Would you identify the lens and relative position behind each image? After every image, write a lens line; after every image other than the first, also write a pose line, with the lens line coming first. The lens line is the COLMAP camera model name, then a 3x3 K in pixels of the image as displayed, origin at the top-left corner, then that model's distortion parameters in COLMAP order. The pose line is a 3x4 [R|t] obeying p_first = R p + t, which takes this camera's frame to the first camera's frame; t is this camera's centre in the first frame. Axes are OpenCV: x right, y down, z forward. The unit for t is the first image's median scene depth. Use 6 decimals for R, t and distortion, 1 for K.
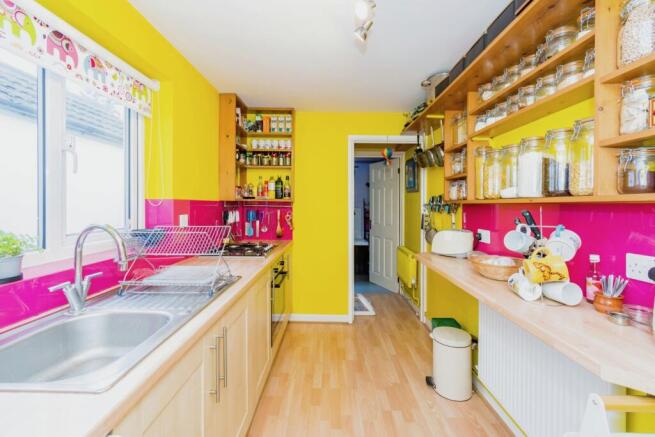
lens RADIAL K [[290.7, 0, 327.4], [0, 290.7, 201.4], [0, 0, 1]] dist [-0.000548, -0.000396]
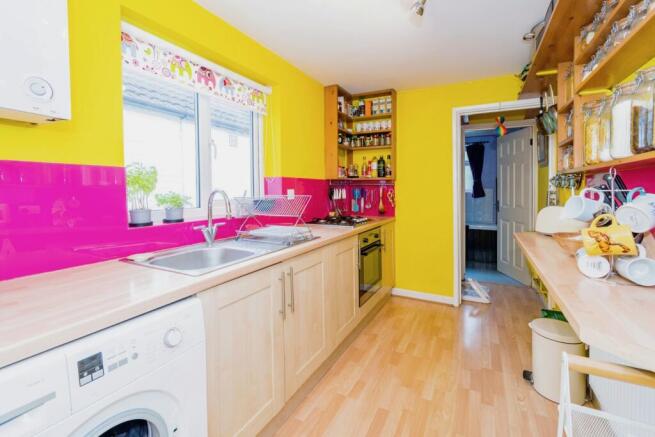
lens RADIAL K [[295.4, 0, 327.7], [0, 295.4, 192.0], [0, 0, 1]] dist [-0.000578, -0.000175]
pose [[0.891989, -0.004829, -0.452031, 0.195751], [0.013395, 0.999786, 0.015751, 0.033294], [0.451858, -0.020105, 0.891863, -0.059631]]
